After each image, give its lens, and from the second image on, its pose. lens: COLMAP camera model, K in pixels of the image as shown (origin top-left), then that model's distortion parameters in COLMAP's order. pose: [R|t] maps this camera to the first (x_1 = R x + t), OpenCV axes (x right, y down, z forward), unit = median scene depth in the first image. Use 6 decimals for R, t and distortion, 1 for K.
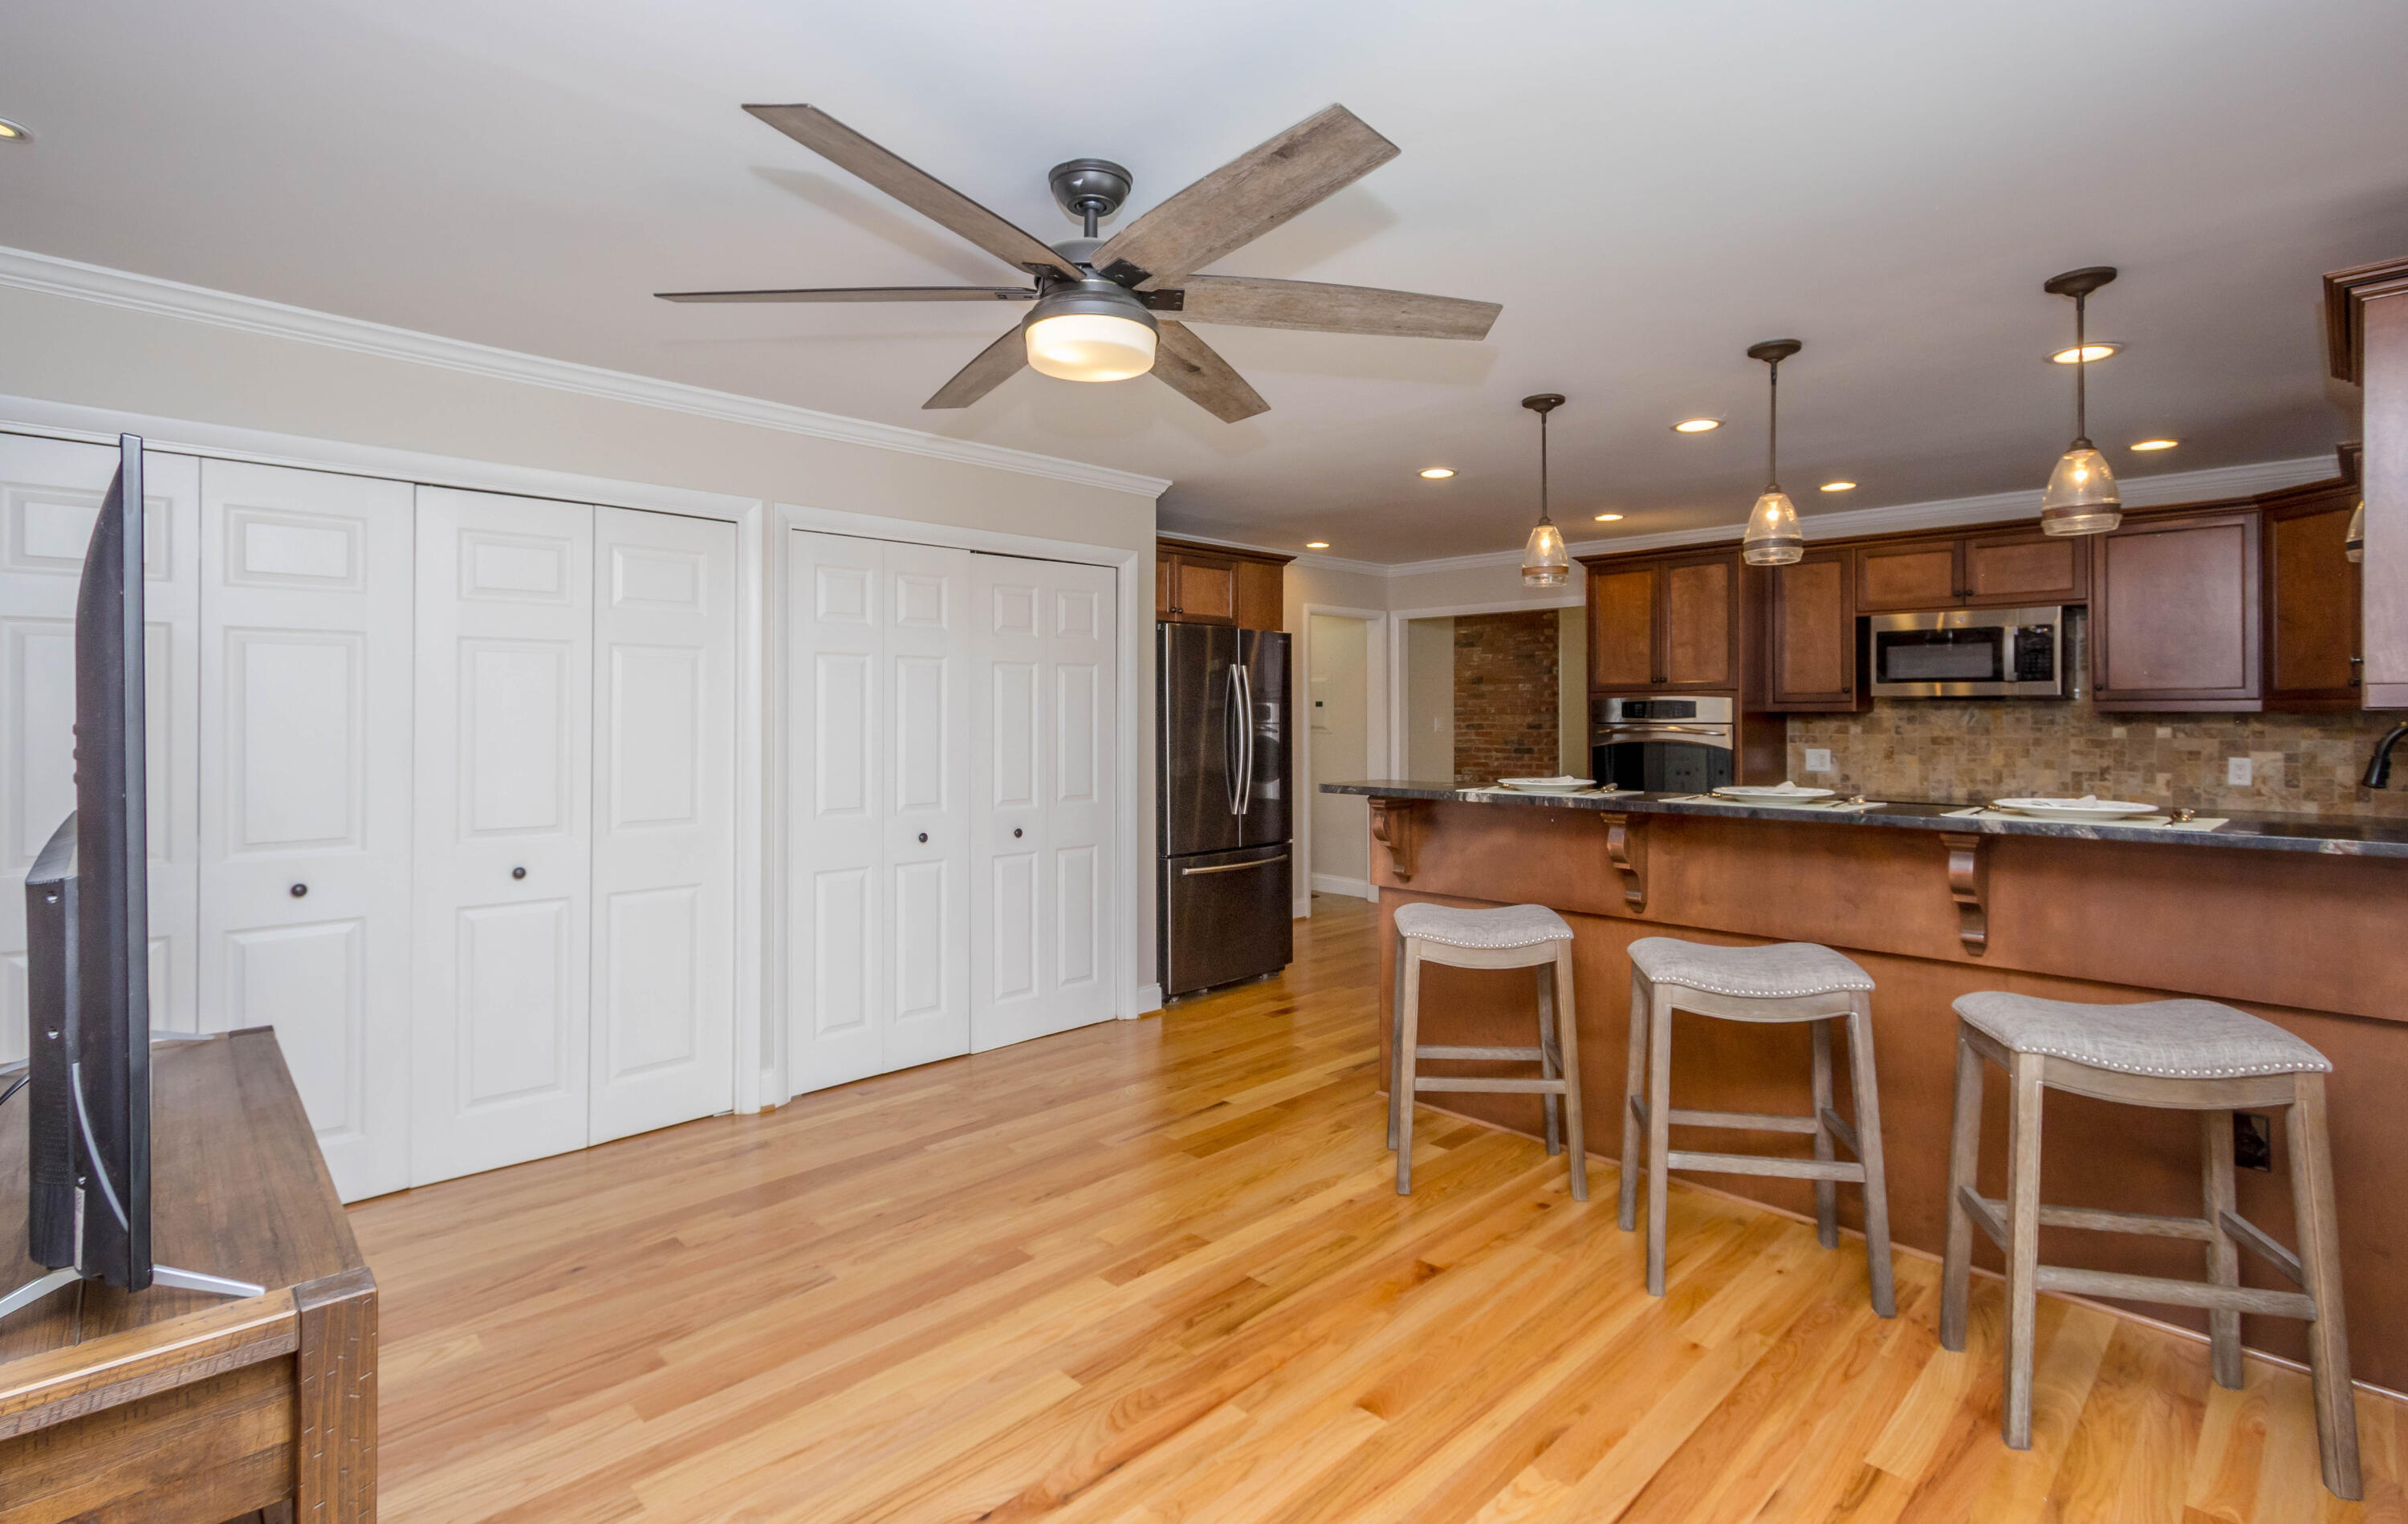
lens RADIAL K [[1127.4, 0, 1194.8], [0, 1127.4, 709.6], [0, 0, 1]] dist [0.002052, -0.000018]
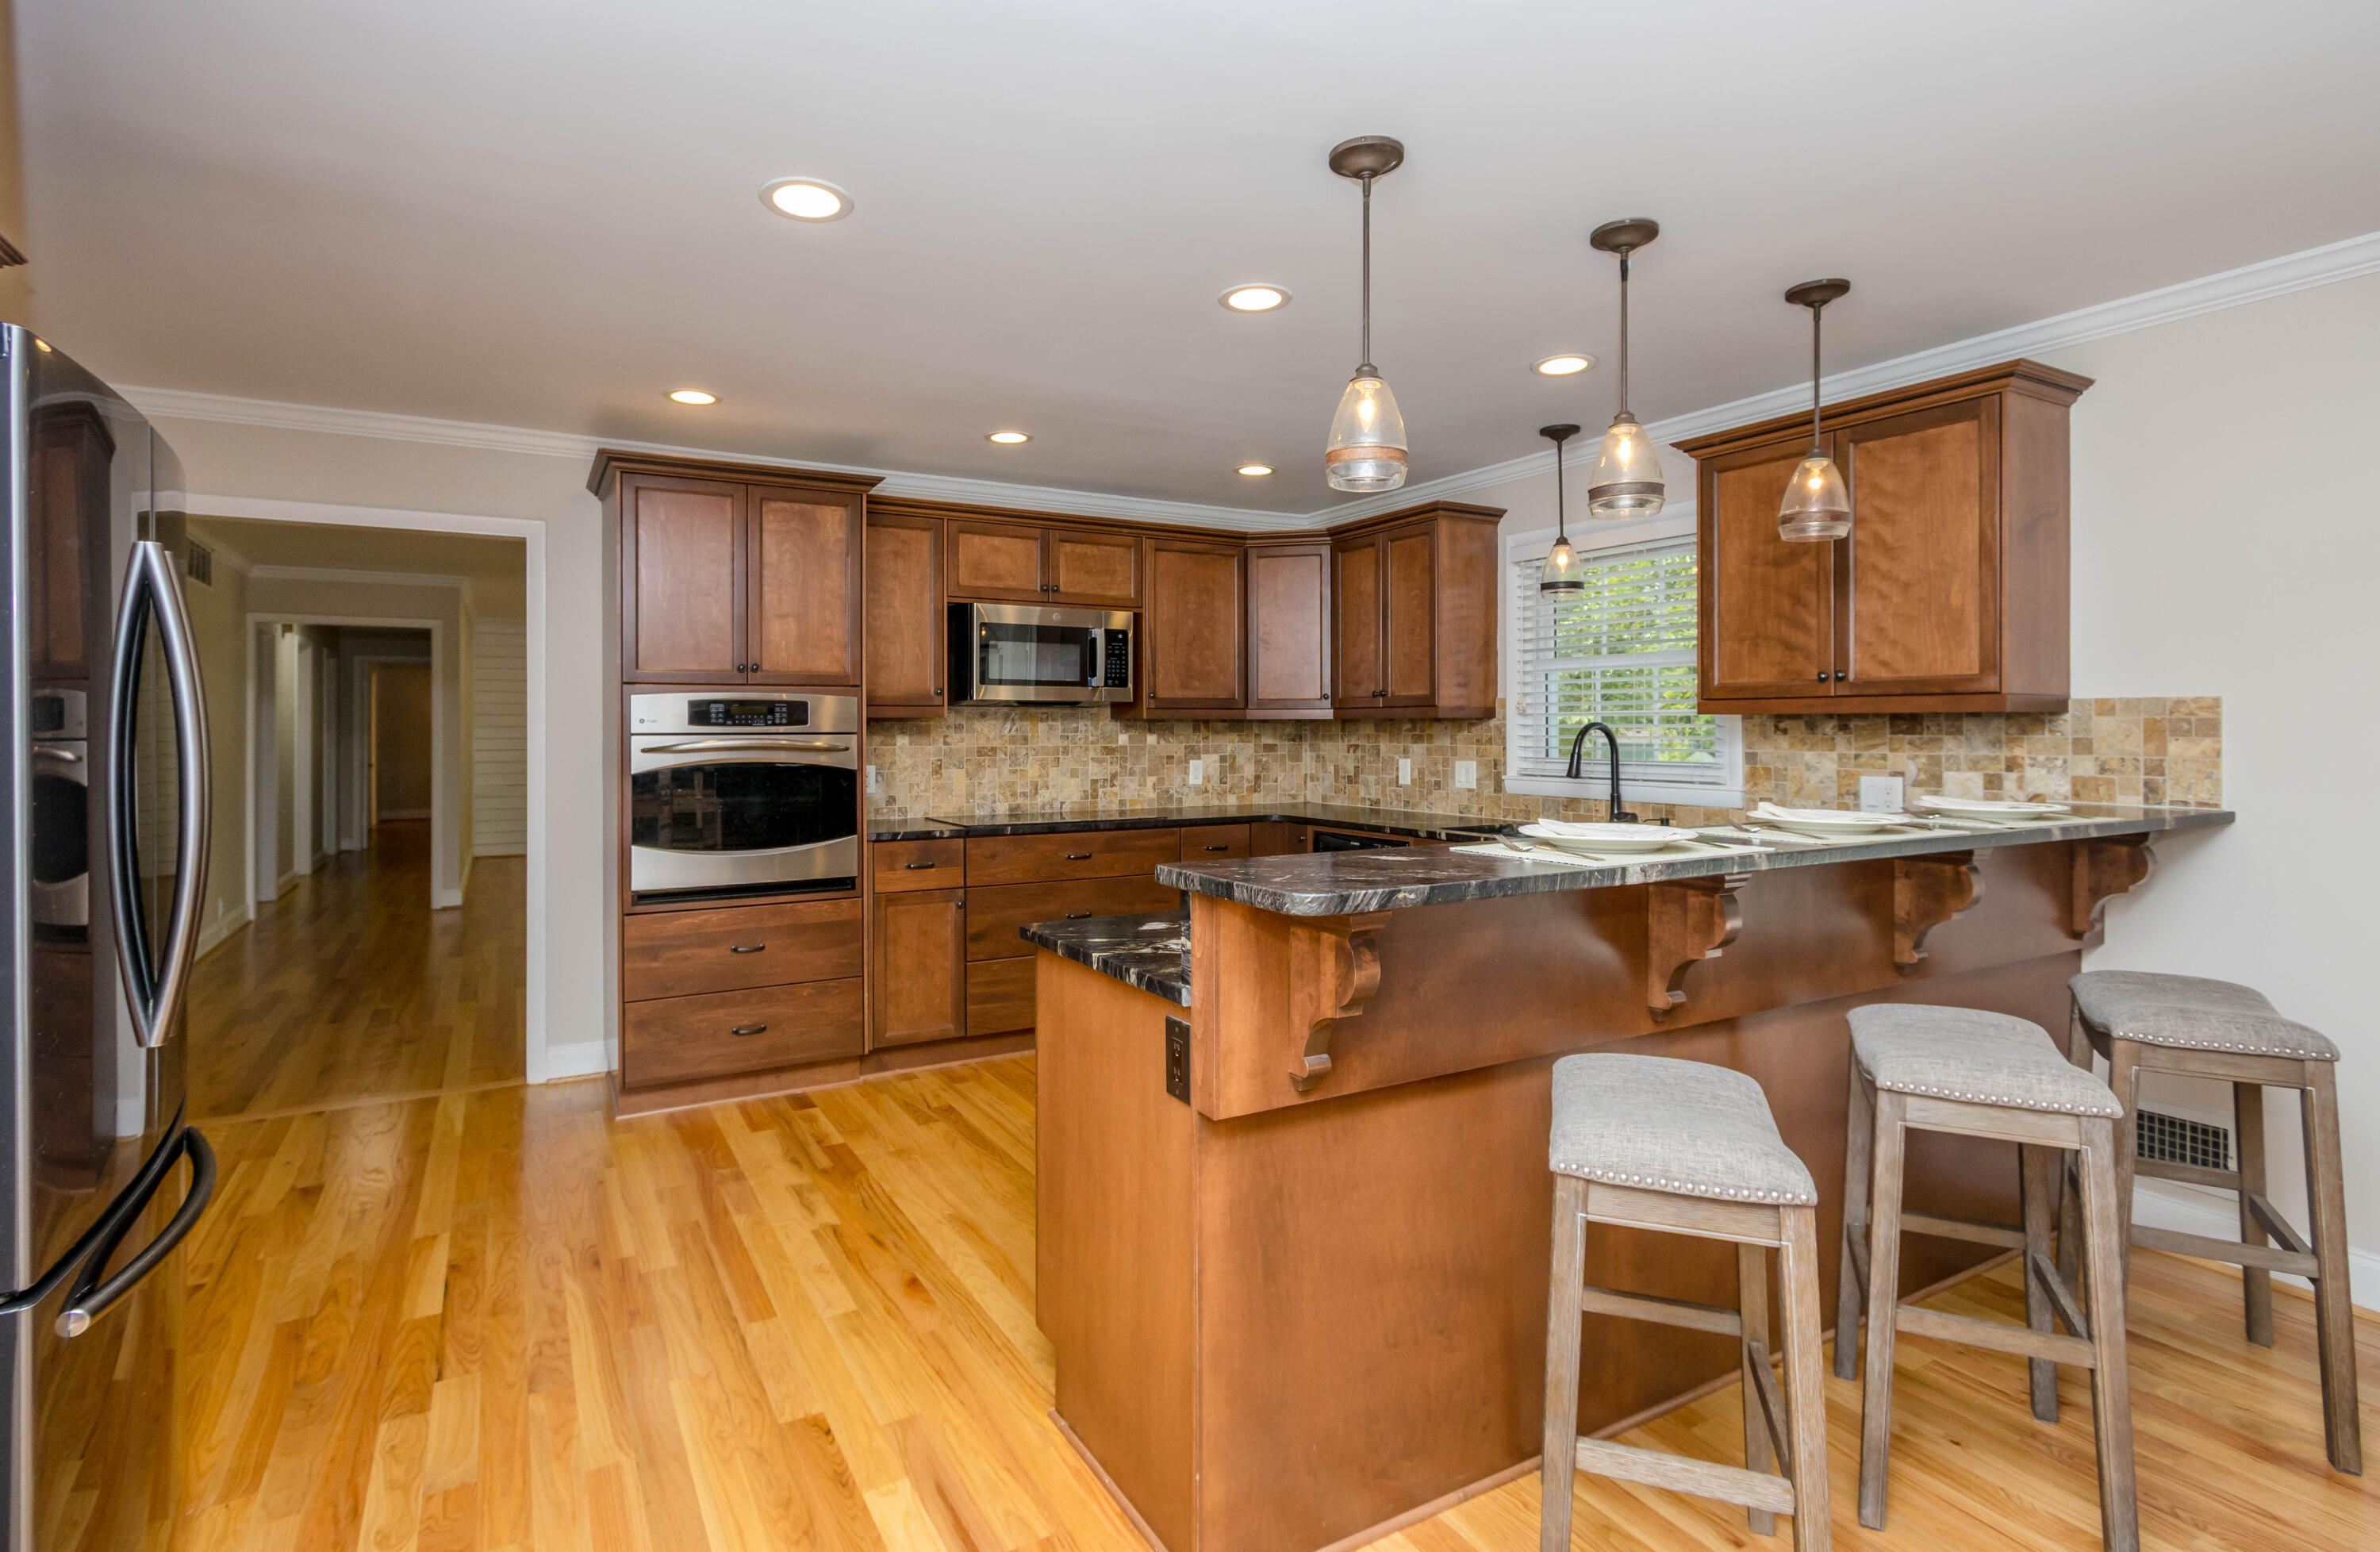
lens RADIAL K [[1156.1, 0, 1132.9], [0, 1156.1, 722.5], [0, 0, 1]] dist [-0.001604, 0.000243]
pose [[0.268652, 0.004047, 0.963229, -0.197241], [-0.003625, 0.999988, -0.003191, 0.007830], [-0.963230, -0.002635, 0.268664, 0.681829]]
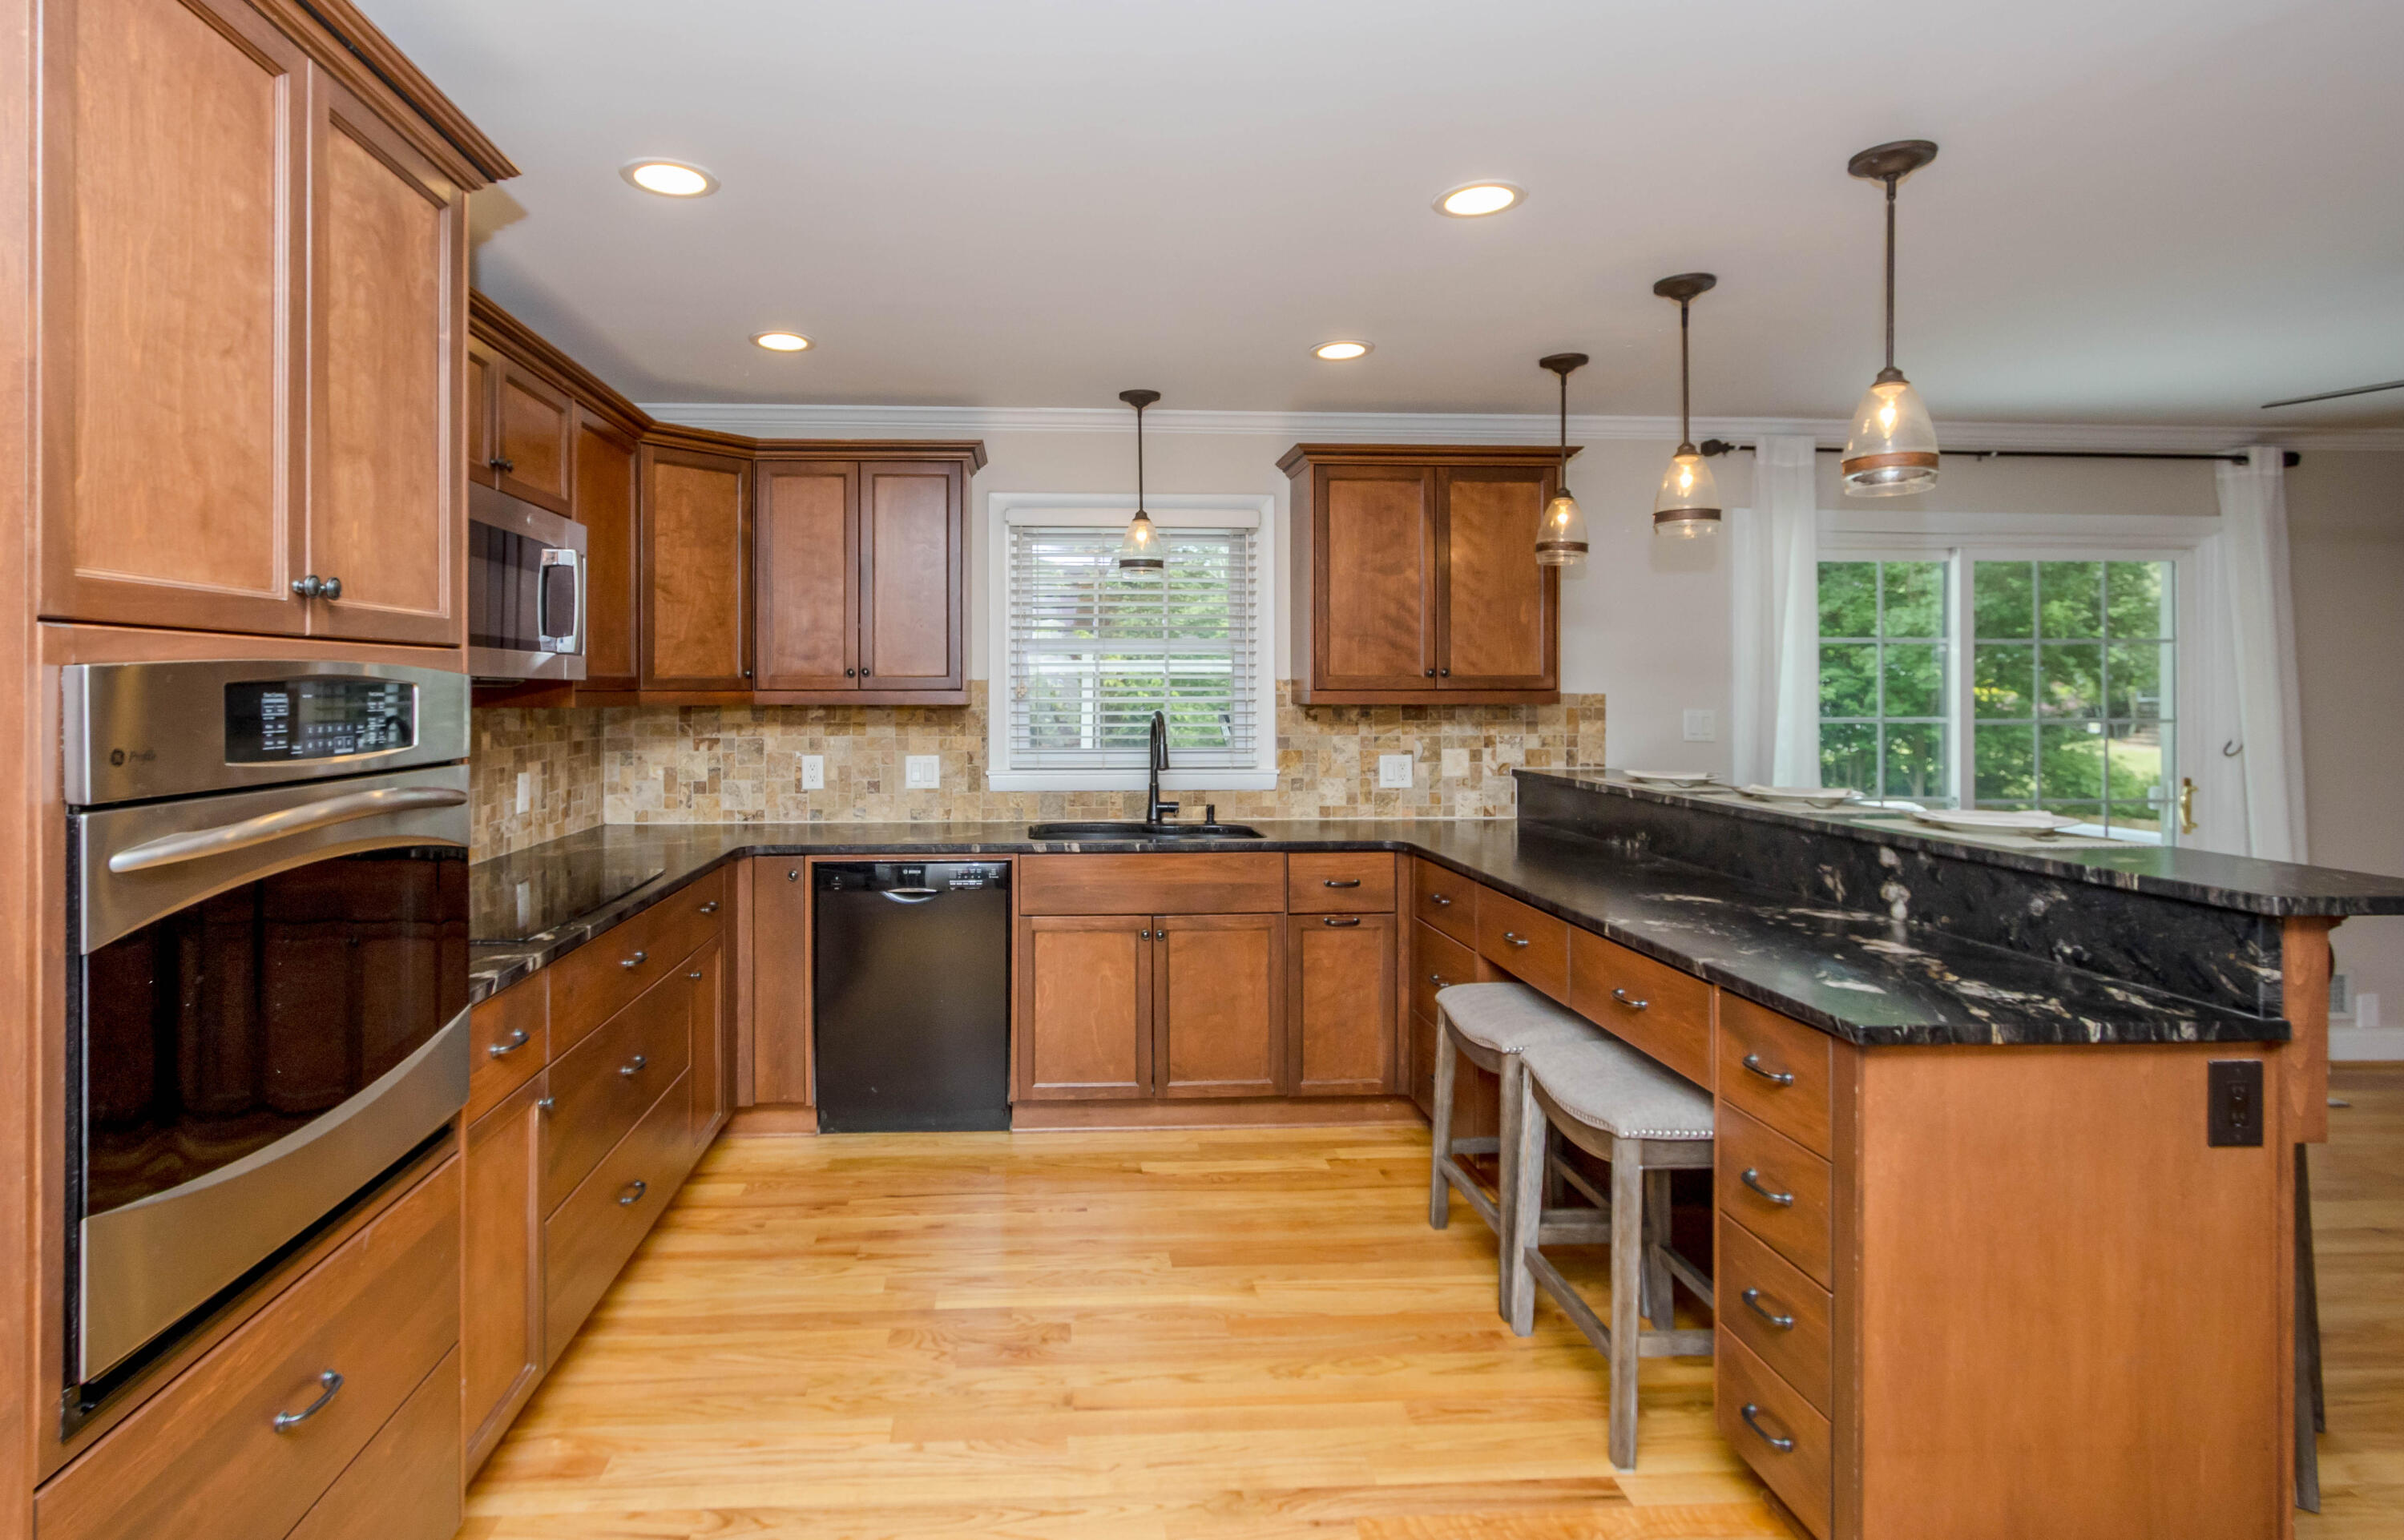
lens RADIAL K [[1239.7, 0, 1093.2], [0, 1239.7, 687.6], [0, 0, 1]] dist [-0.000821, 0.001201]
pose [[-0.752674, 0.001908, 0.658391, 0.145331], [-0.002555, 0.999980, -0.005819, -0.005724], [-0.658389, -0.006063, -0.752654, 1.223624]]
